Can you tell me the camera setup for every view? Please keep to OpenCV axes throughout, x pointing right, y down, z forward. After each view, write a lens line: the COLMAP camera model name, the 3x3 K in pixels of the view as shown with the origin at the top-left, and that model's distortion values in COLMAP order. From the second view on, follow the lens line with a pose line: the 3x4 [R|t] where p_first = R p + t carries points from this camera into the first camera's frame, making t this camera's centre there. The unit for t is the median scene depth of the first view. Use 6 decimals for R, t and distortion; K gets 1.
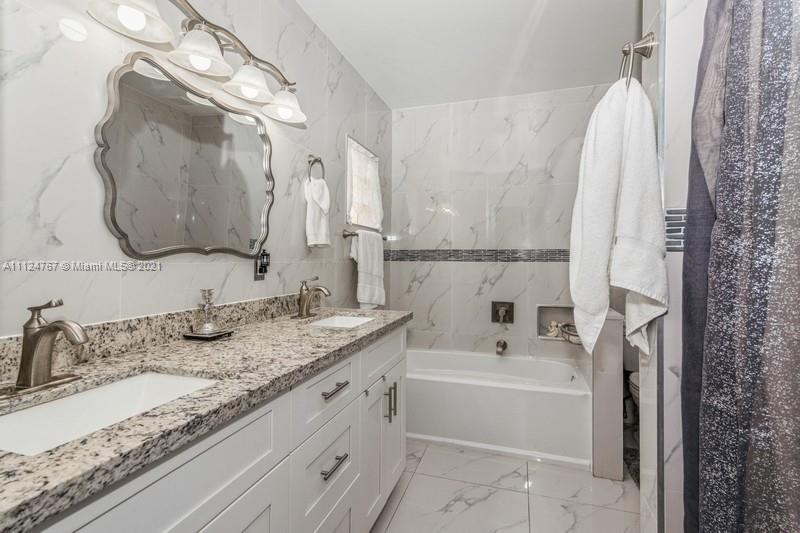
lens RADIAL K [[390.9, 0, 399.1], [0, 390.9, 260.4], [0, 0, 1]] dist [0.000984, 0.000129]
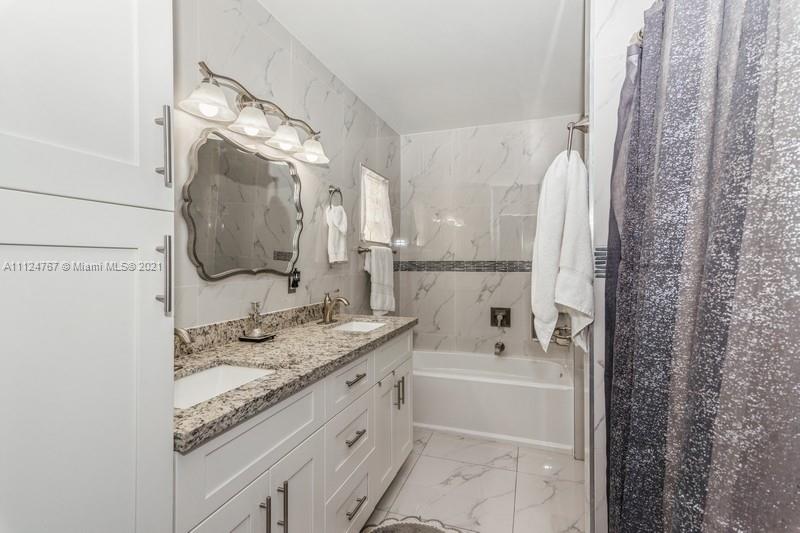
lens RADIAL K [[390.9, 0, 397.2], [0, 390.9, 264.6], [0, 0, 1]] dist [0.000984, 0.000129]
pose [[0.999425, -0.006358, -0.033313, 0.012090], [0.006507, 0.999969, 0.004343, -0.034377], [0.033284, -0.004557, 0.999436, -0.176422]]
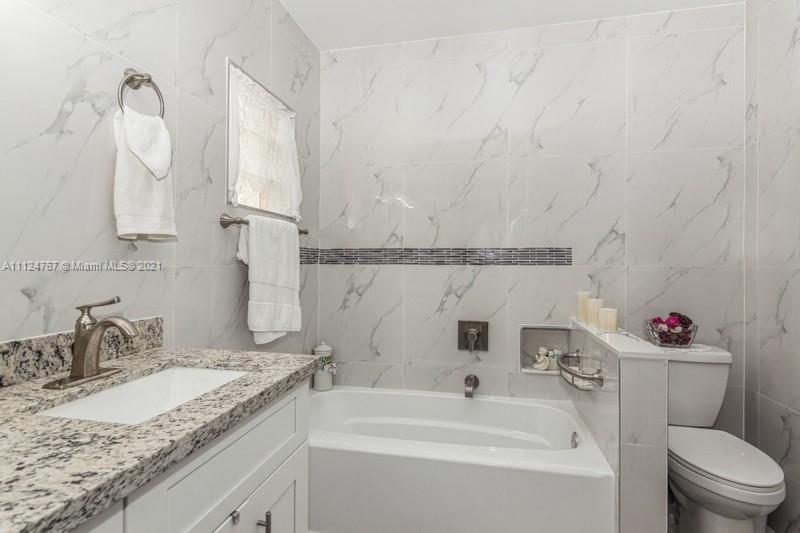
lens RADIAL K [[402.8, 0, 403.7], [0, 402.8, 264.4], [0, 0, 1]] dist [-0.001388, -0.000079]
pose [[0.994673, -0.001366, 0.103069, 0.089427], [0.001009, 0.999993, 0.003514, -0.001137], [-0.103073, -0.003391, 0.994668, 0.400796]]
